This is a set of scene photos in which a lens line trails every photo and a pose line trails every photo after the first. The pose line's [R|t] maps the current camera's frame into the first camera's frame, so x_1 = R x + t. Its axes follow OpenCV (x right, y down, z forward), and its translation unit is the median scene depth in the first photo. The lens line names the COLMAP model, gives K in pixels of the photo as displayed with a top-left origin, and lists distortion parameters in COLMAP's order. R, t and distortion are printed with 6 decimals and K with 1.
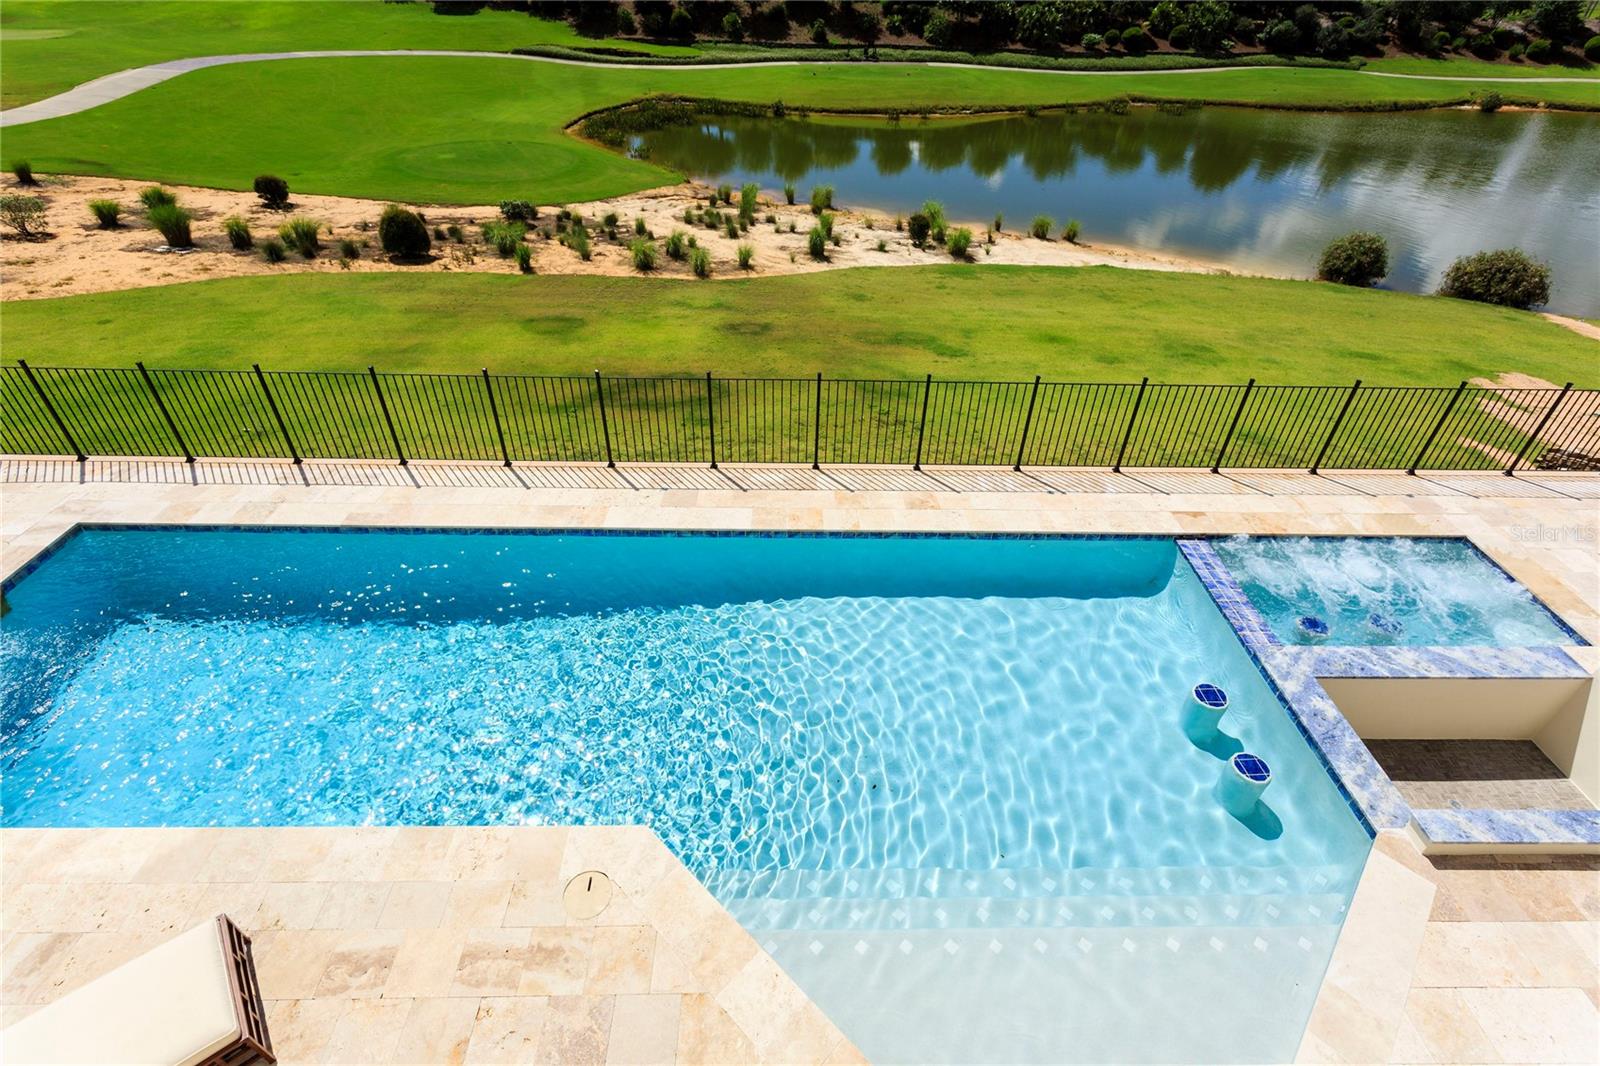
lens RADIAL K [[786.5, 0, 798.3], [0, 786.5, 533.5], [0, 0, 1]] dist [0.004796, 0.001043]
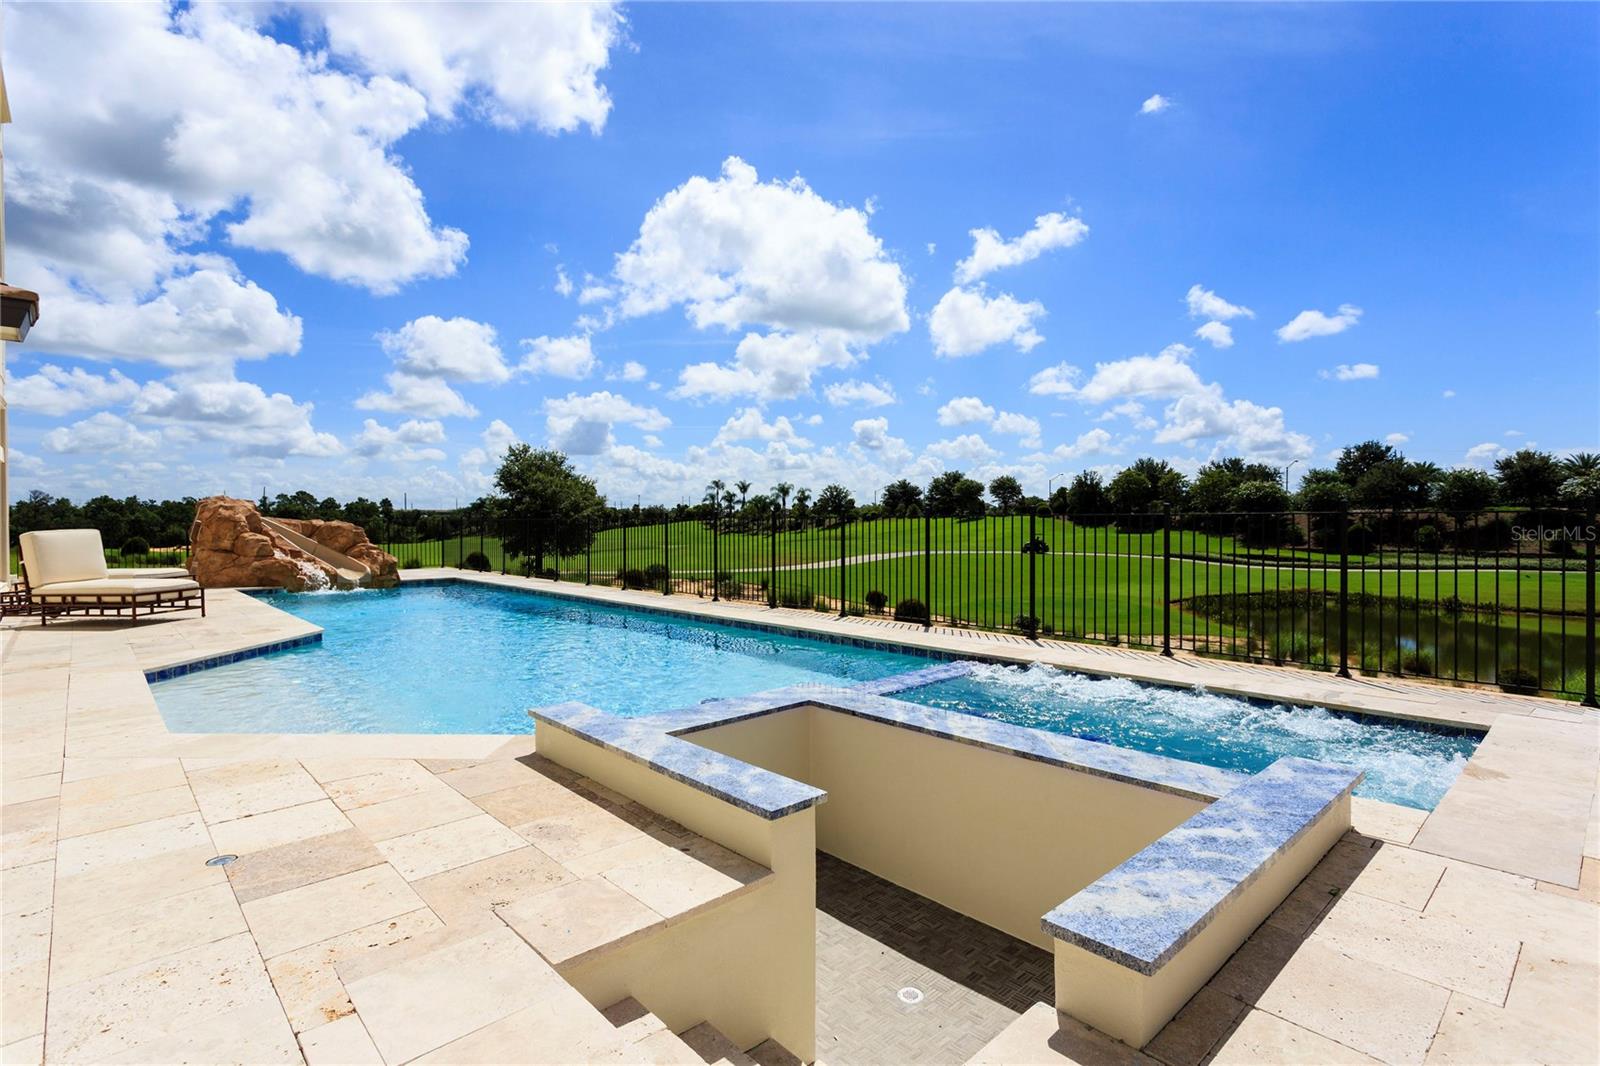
lens RADIAL K [[818.6, 0, 790.2], [0, 818.6, 524.1], [0, 0, 1]] dist [-0.008772, 0.004341]
pose [[0.645140, -0.030530, -0.763454, 0.308525], [-0.443423, 0.798757, -0.406648, 0.089962], [0.622230, 0.600878, 0.501773, 0.133622]]
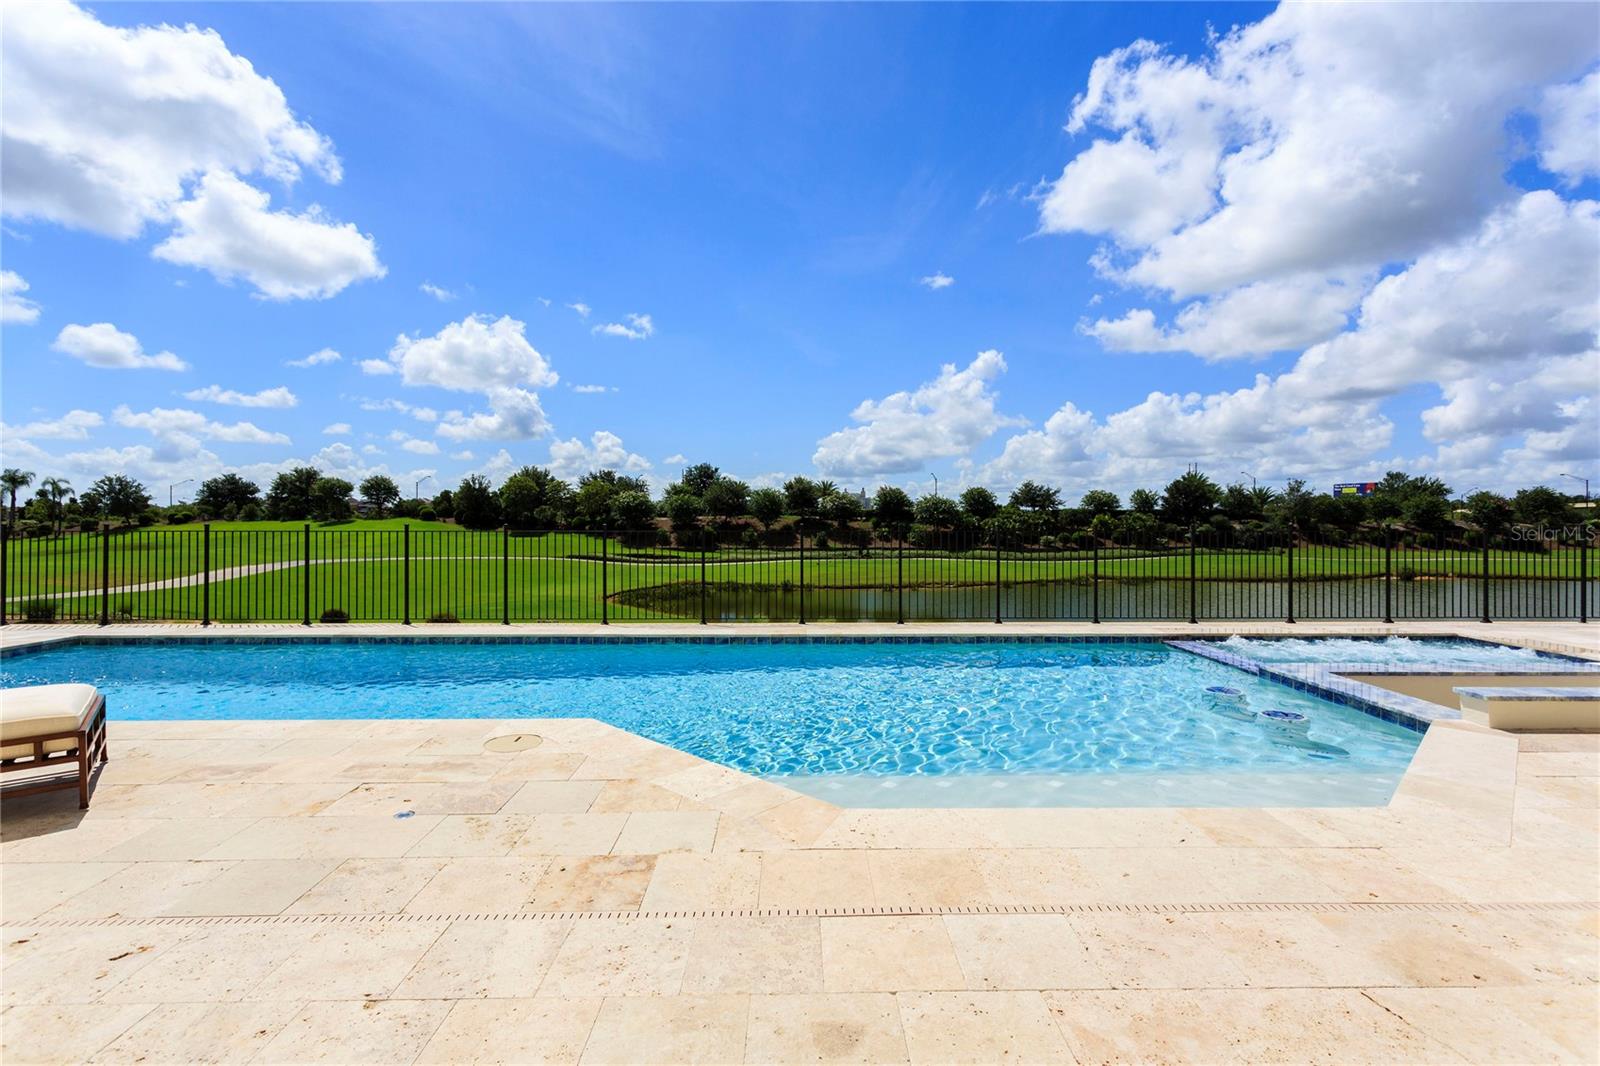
lens RADIAL K [[786.5, 0, 800.7], [0, 786.5, 508.9], [0, 0, 1]] dist [0.004796, 0.001043]
pose [[0.999491, -0.030972, -0.007612, 0.011123], [0.019651, 0.786020, -0.617888, 0.145926], [0.025120, 0.617424, 0.786229, 0.031920]]
